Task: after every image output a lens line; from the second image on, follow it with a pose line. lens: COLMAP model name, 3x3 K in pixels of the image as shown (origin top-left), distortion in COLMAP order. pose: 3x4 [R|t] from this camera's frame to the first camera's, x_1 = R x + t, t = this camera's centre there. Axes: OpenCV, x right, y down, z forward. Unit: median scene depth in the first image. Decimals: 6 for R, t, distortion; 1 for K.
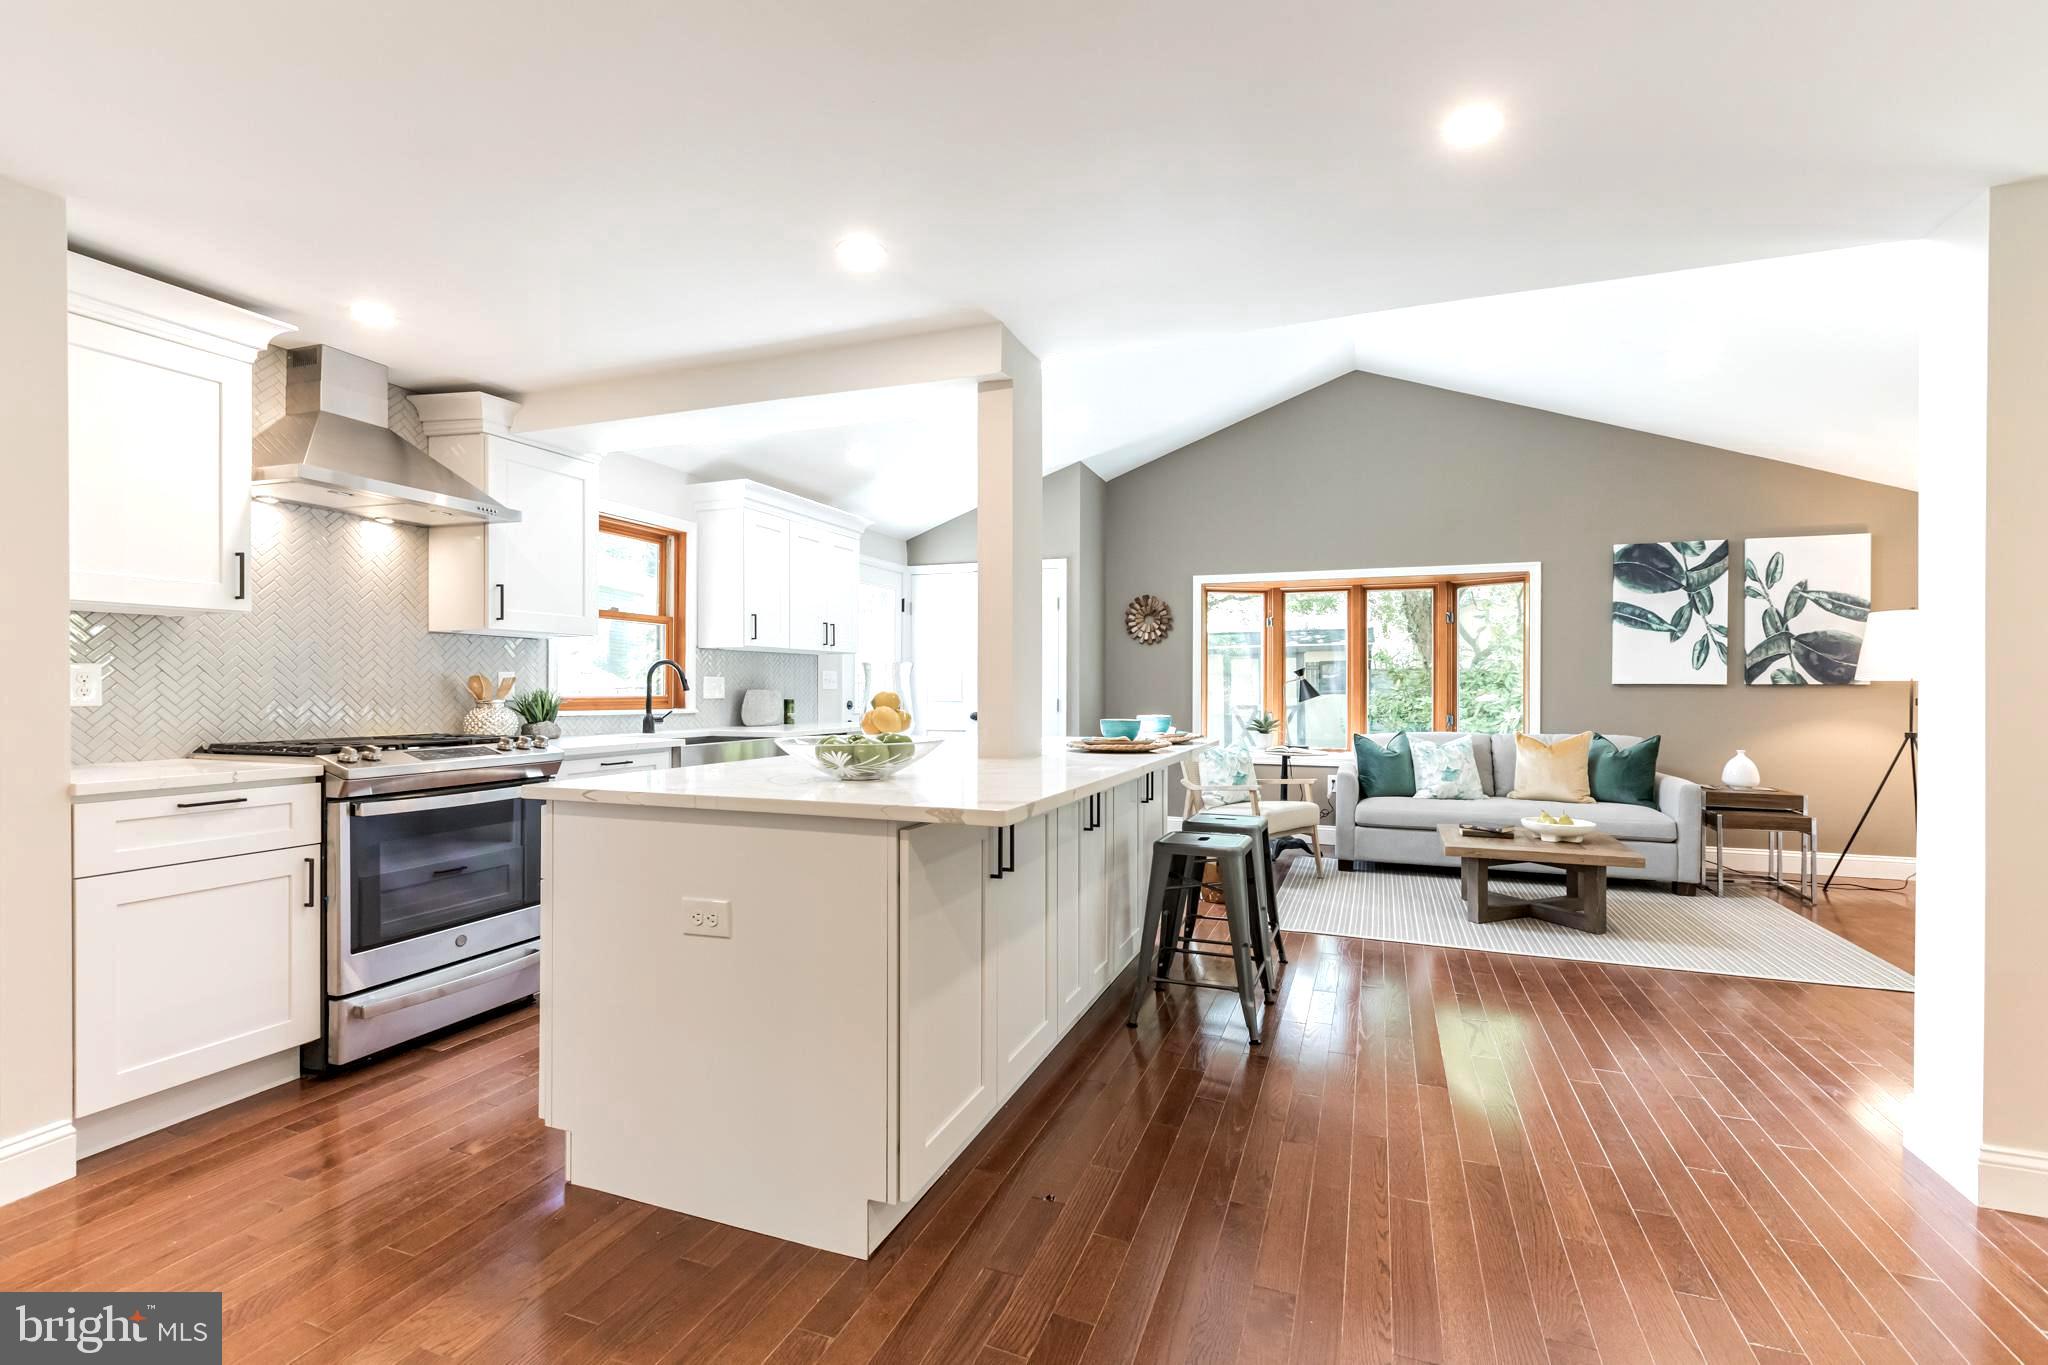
lens RADIAL K [[921.2, 0, 1026.6], [0, 921.2, 688.8], [0, 0, 1]] dist [-0.002652, -0.000349]
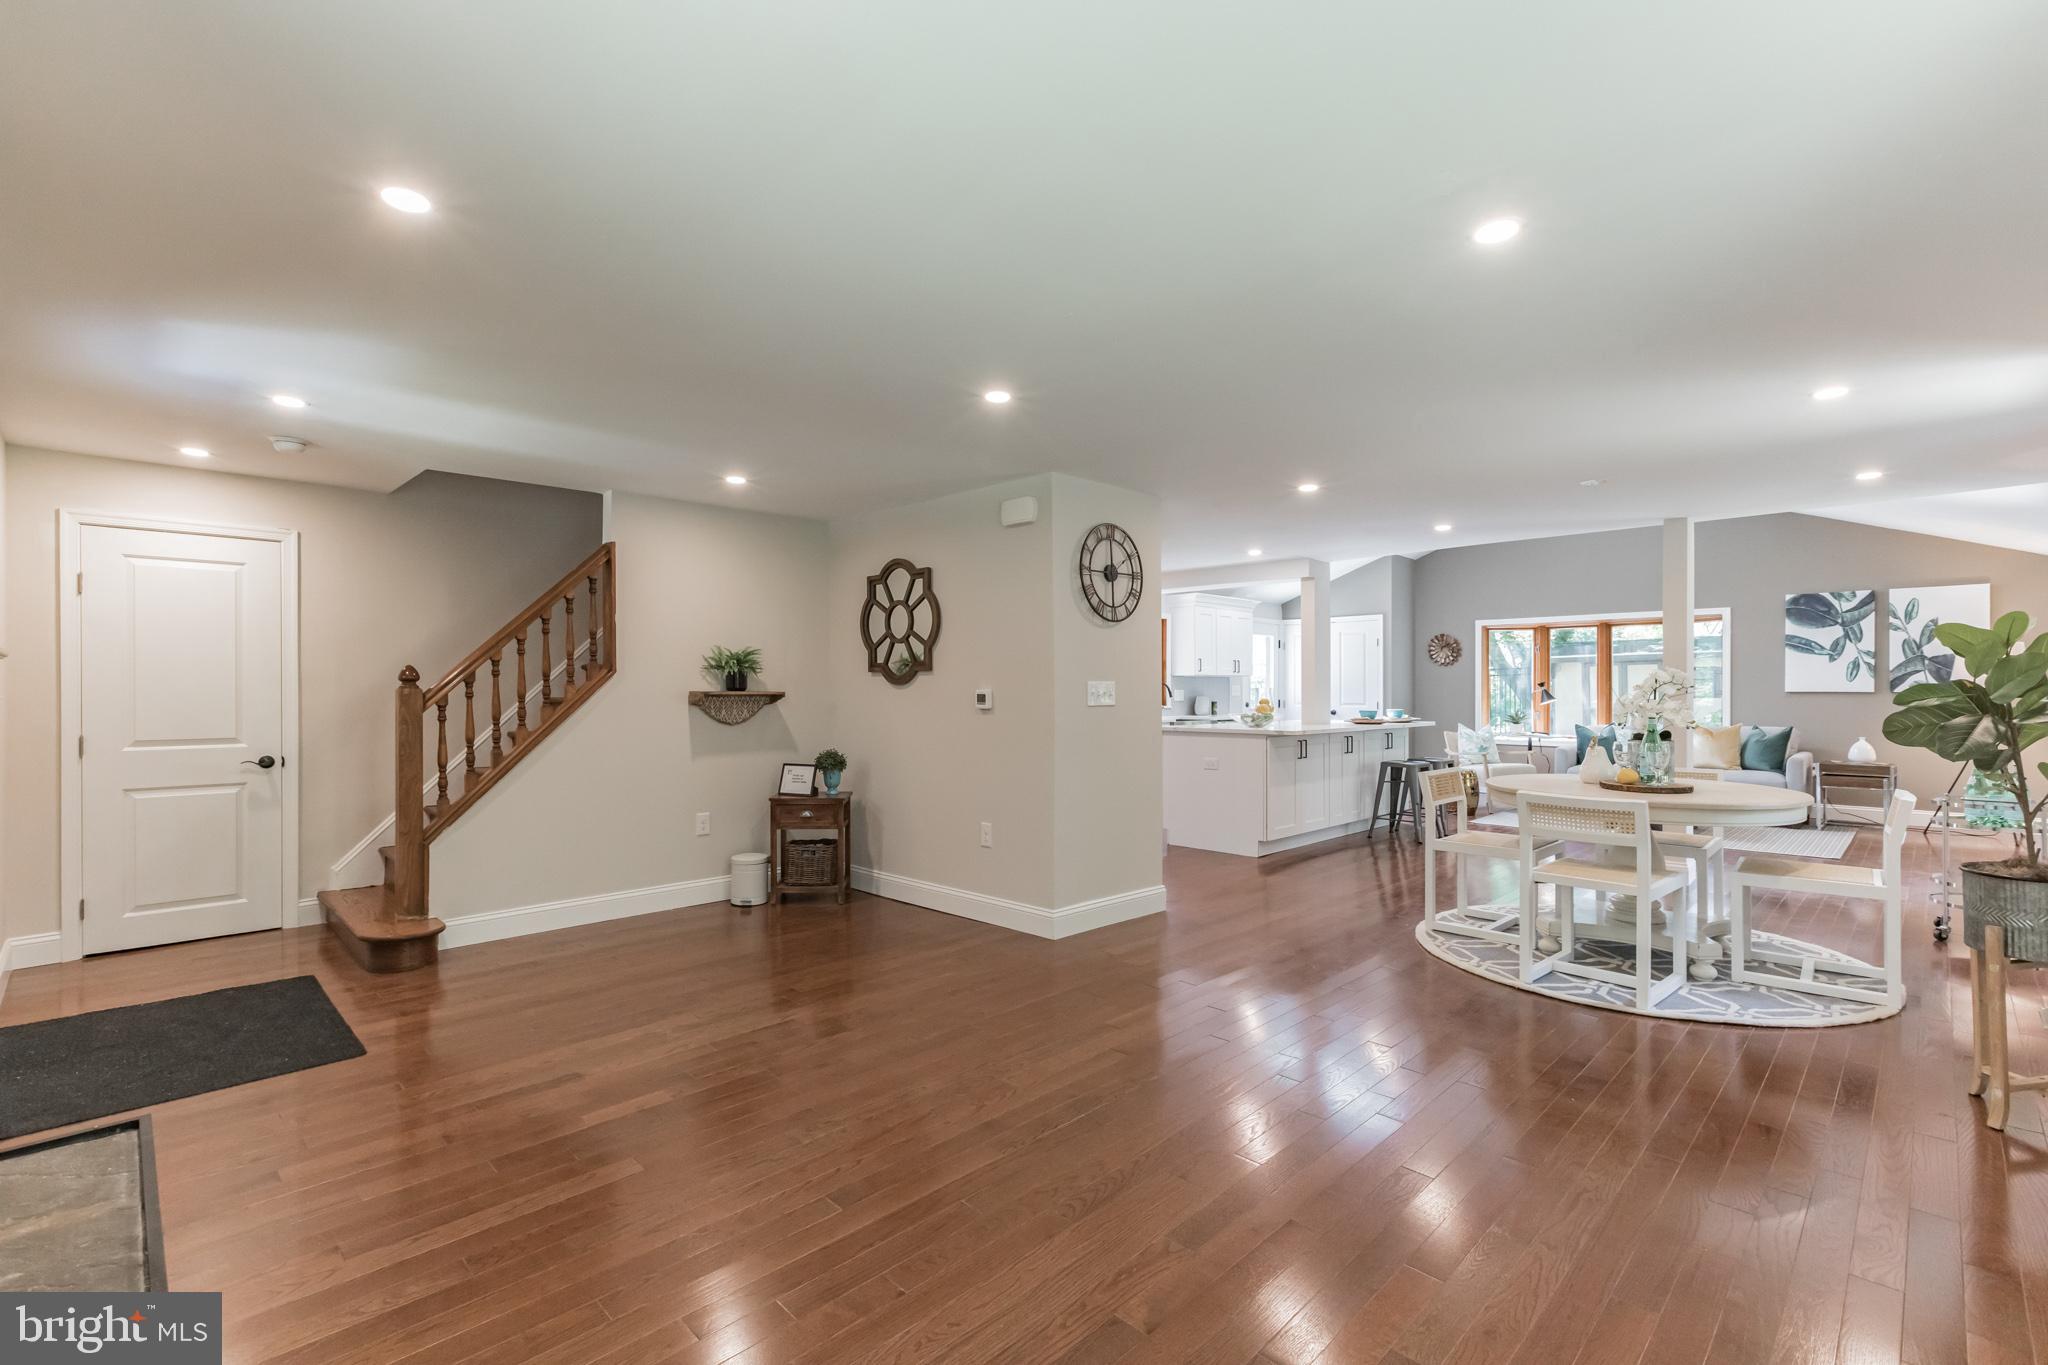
lens RADIAL K [[921.2, 0, 1021.6], [0, 921.2, 691.1], [0, 0, 1]] dist [-0.002652, -0.000349]
pose [[0.912500, -0.002854, -0.409067, 0.142199], [0.002714, 0.999996, -0.000924, -0.008554], [0.409068, -0.000267, 0.912504, -0.826625]]
